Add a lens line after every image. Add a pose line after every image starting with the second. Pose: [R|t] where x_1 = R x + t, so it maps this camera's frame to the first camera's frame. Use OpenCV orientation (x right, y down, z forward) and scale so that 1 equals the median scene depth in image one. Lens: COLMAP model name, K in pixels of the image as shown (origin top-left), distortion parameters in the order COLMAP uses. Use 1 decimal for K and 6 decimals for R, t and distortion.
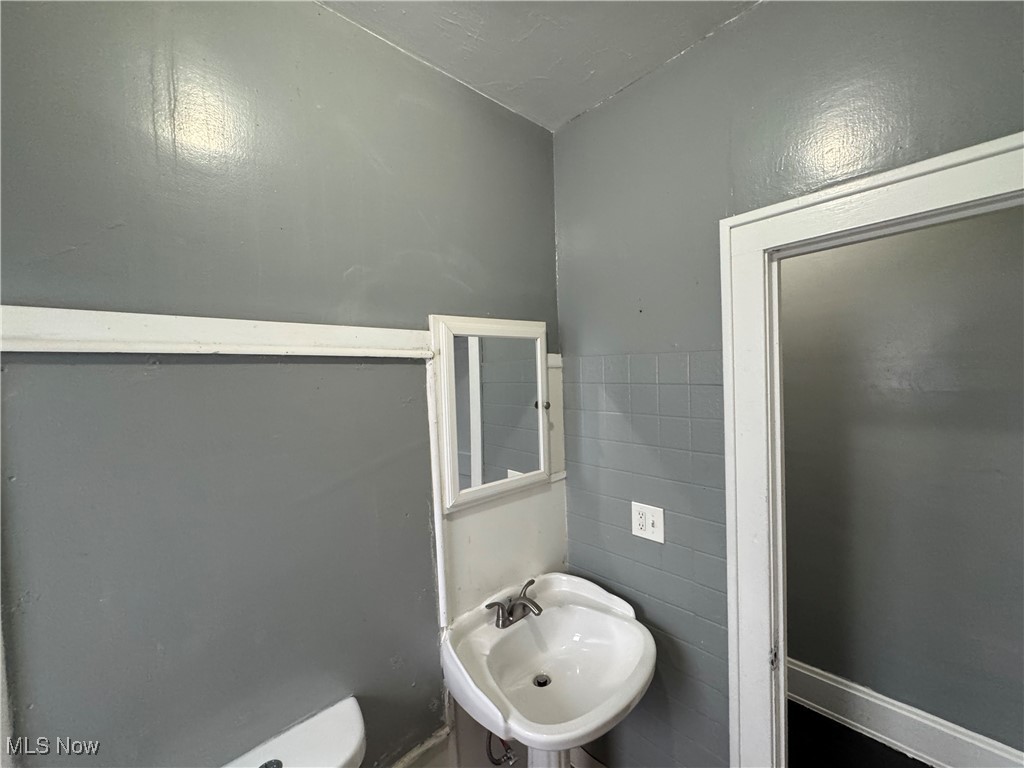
lens RADIAL K [[408.7, 0, 512.0], [0, 408.7, 384.0], [0, 0, 1]] dist [-0.003897, 0.000584]
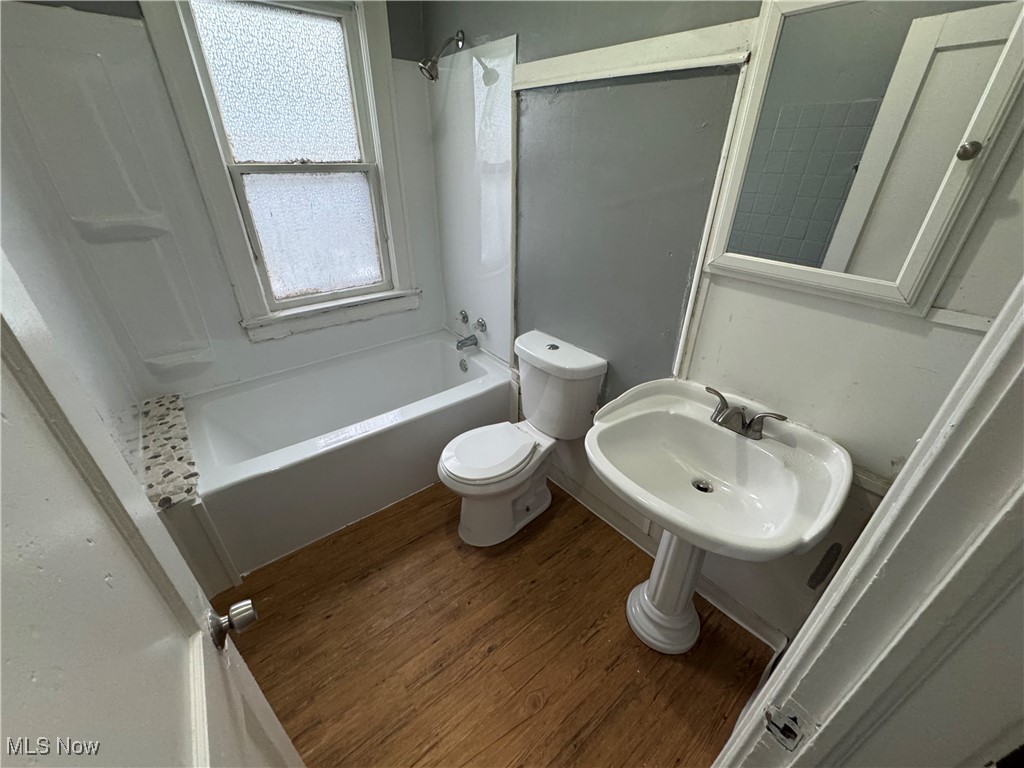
lens RADIAL K [[408.7, 0, 512.0], [0, 408.7, 384.0], [0, 0, 1]] dist [-0.003897, 0.000584]
pose [[-0.060683, 0.520366, -0.851785, 0.809784], [-0.032557, 0.851871, 0.522738, 0.067394], [0.997626, 0.059453, -0.034752, 0.624912]]
